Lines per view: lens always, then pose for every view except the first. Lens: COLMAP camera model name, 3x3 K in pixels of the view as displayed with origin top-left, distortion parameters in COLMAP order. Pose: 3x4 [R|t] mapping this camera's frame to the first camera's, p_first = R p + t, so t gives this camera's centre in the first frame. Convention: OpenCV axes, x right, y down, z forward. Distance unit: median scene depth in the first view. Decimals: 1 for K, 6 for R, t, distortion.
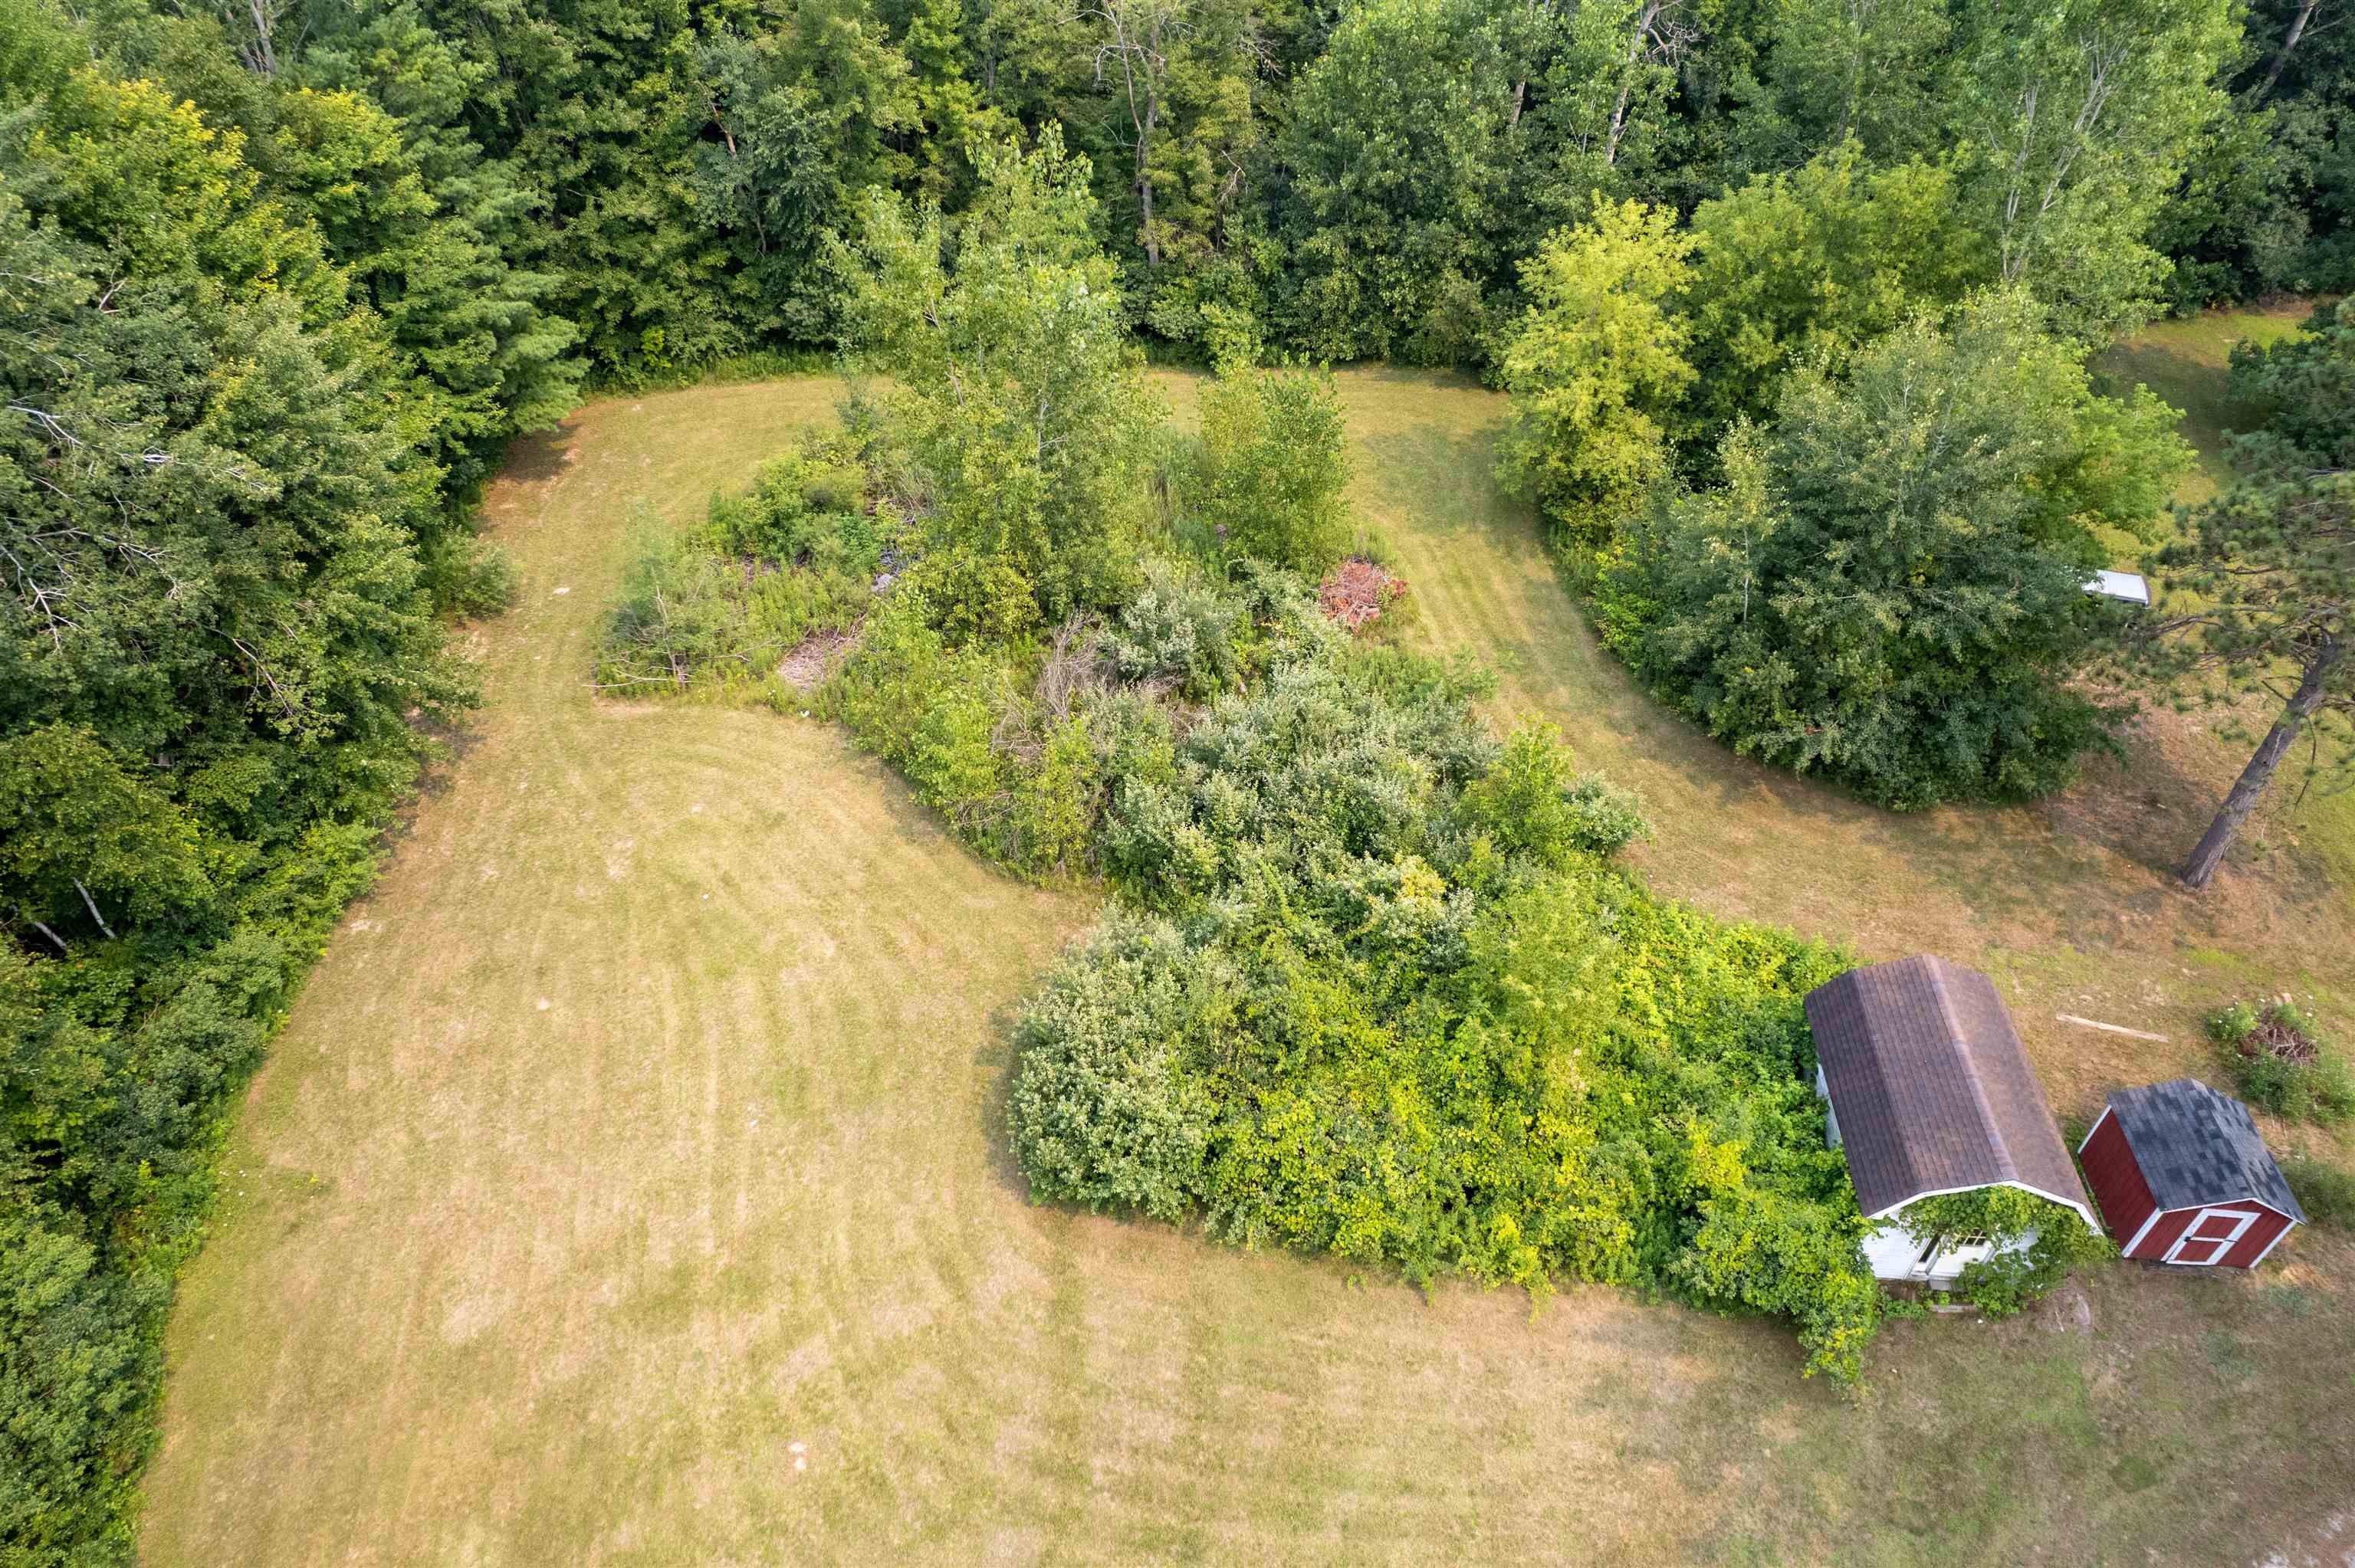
lens RADIAL K [[1504.4, 0, 1181.4], [0, 1504.4, 785.9], [0, 0, 1]] dist [-0.045406, -0.000755]
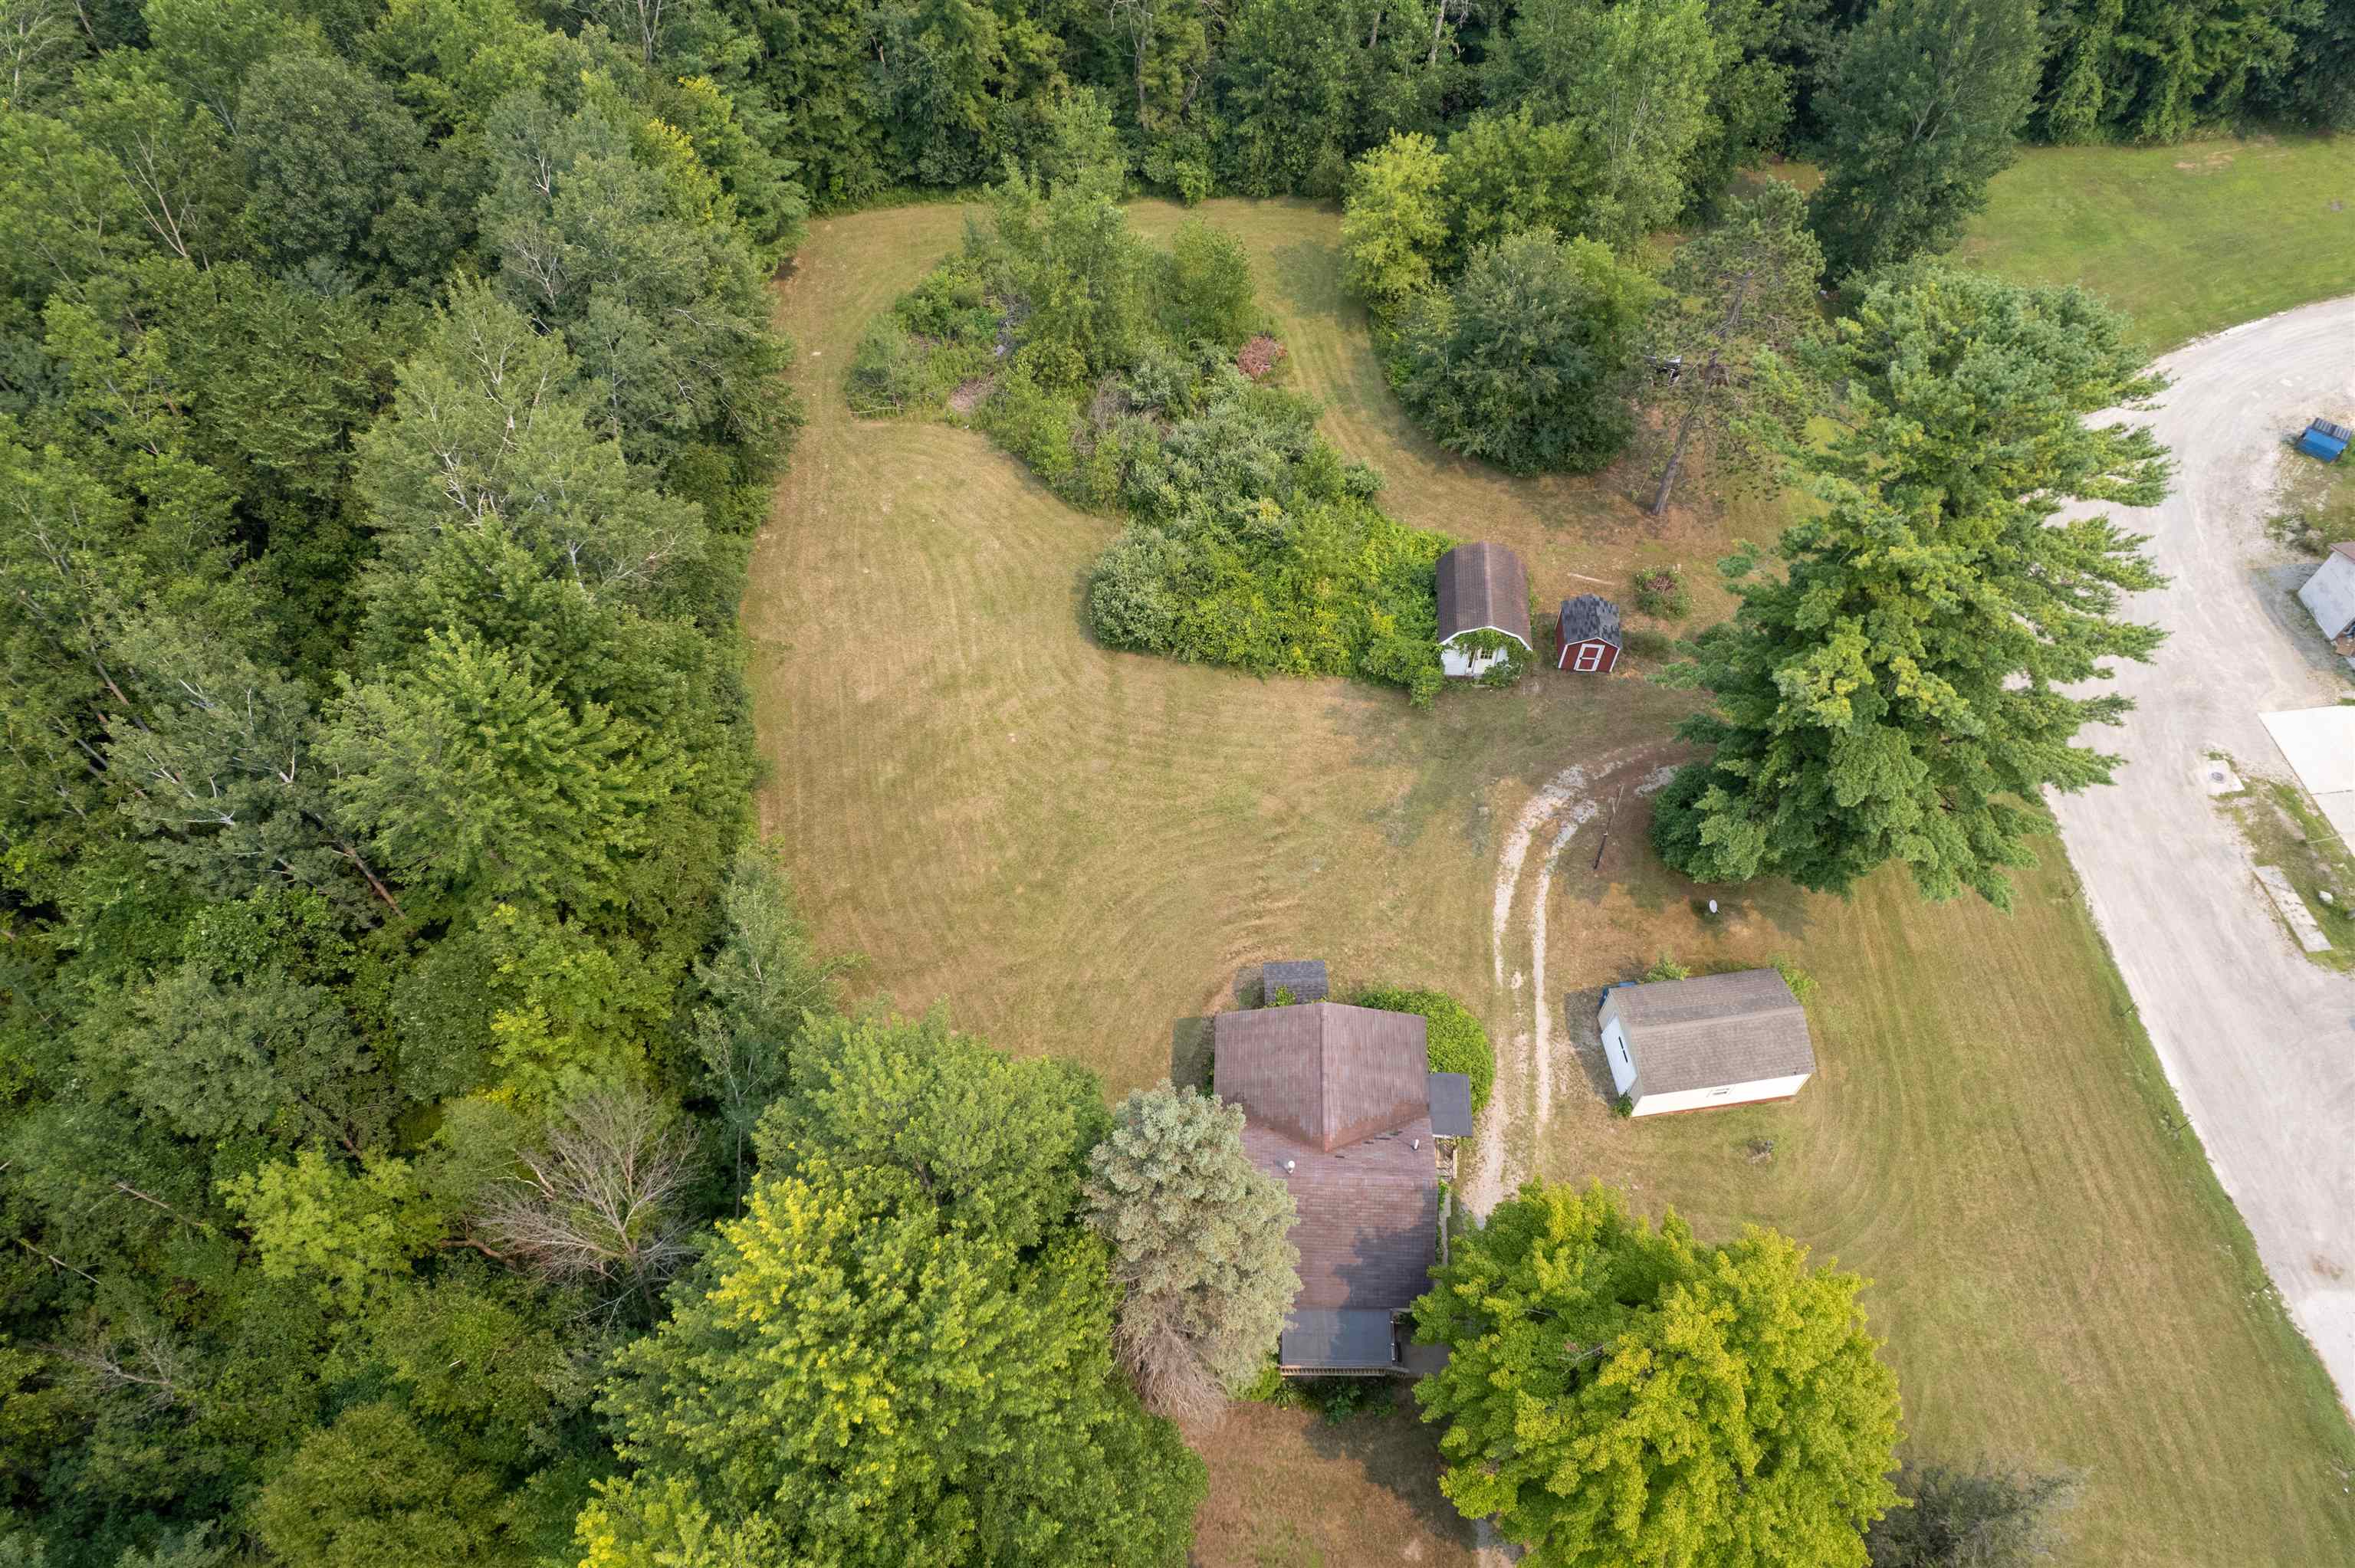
lens RADIAL K [[1504.4, 0, 1172.7], [0, 1504.4, 783.8], [0, 0, 1]] dist [-0.045406, -0.000755]
pose [[0.999993, -0.003110, 0.001969, 0.007544], [0.002609, 0.976179, 0.216951, -0.019091], [-0.002597, -0.216944, 0.976181, -1.064218]]
